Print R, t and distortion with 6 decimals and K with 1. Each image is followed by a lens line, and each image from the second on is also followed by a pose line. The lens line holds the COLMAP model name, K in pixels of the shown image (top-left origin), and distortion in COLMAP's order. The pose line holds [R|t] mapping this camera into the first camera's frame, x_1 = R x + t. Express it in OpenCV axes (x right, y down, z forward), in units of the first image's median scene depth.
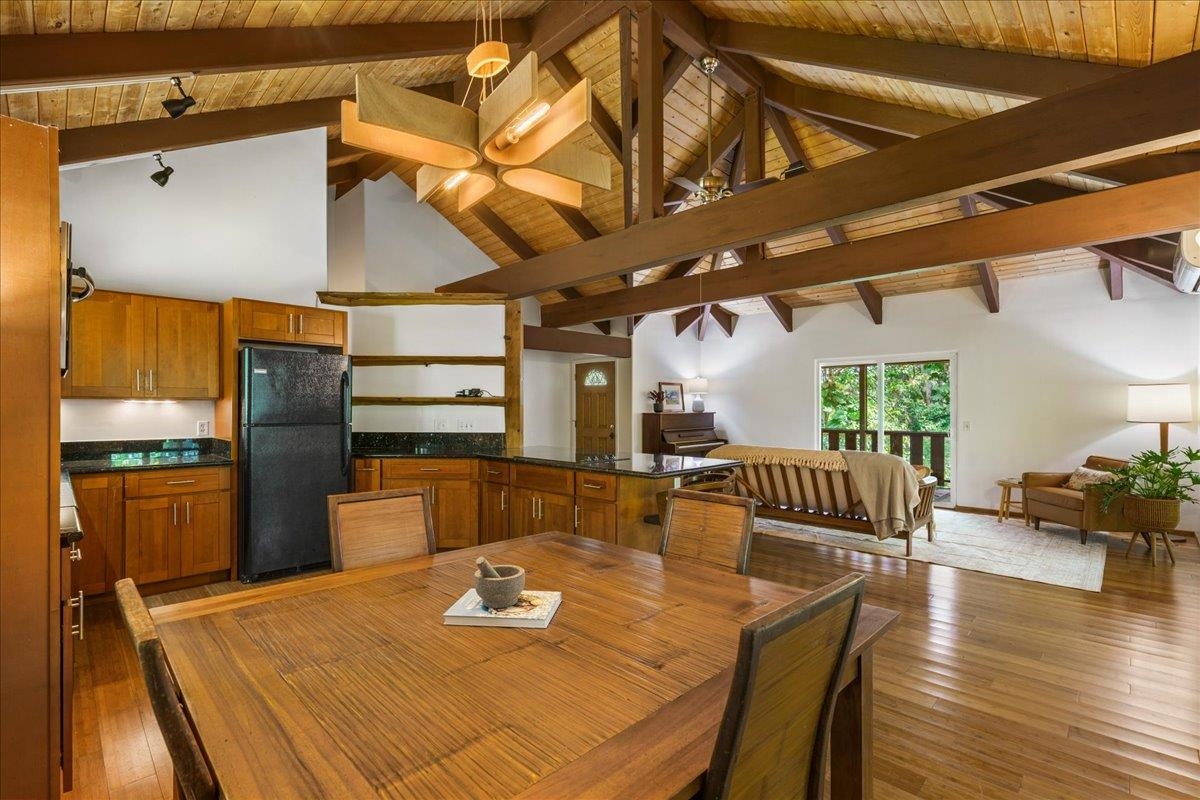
lens RADIAL K [[535.7, 0, 615.3], [0, 535.7, 401.4], [0, 0, 1]] dist [0.001211, 0.000182]
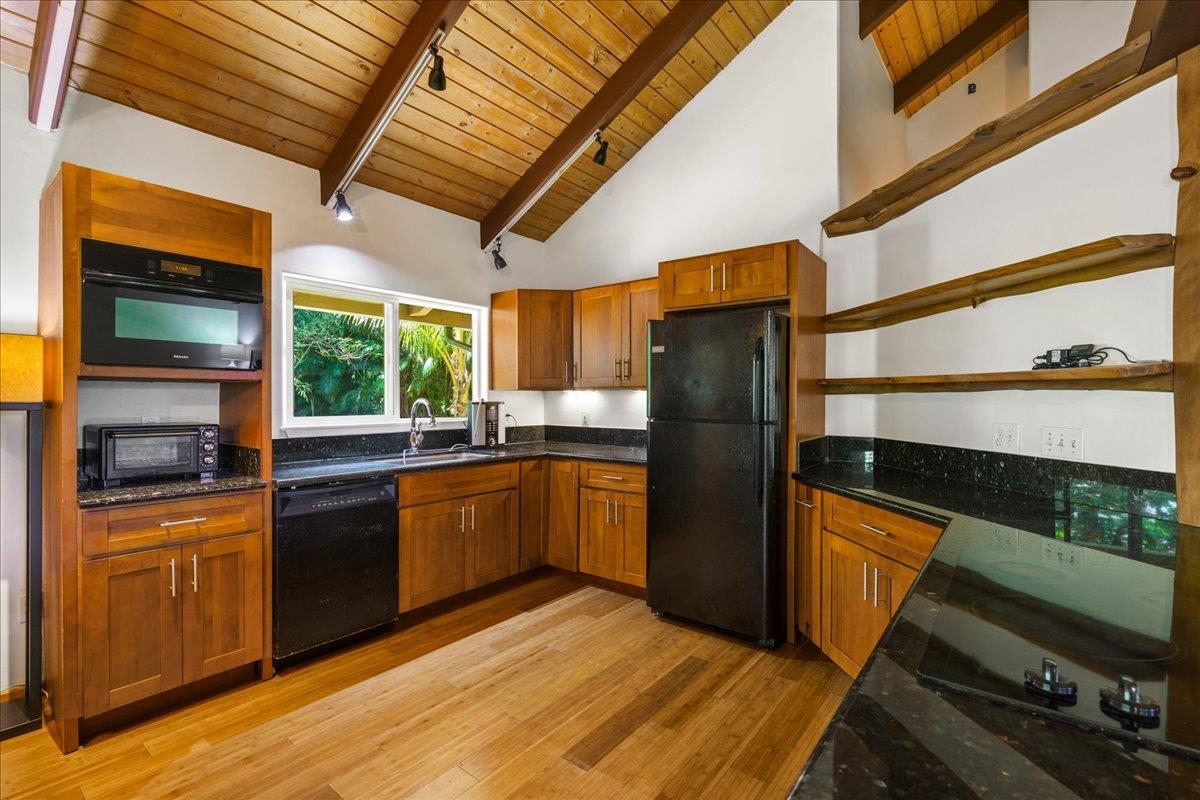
lens RADIAL K [[535.7, 0, 615.3], [0, 535.7, 401.4], [0, 0, 1]] dist [0.001211, 0.000182]
pose [[0.111027, 0.006326, -0.993797, 0.073806], [0.011364, 0.999906, 0.007635, 0.009166], [0.993752, -0.012141, 0.110945, 0.637190]]
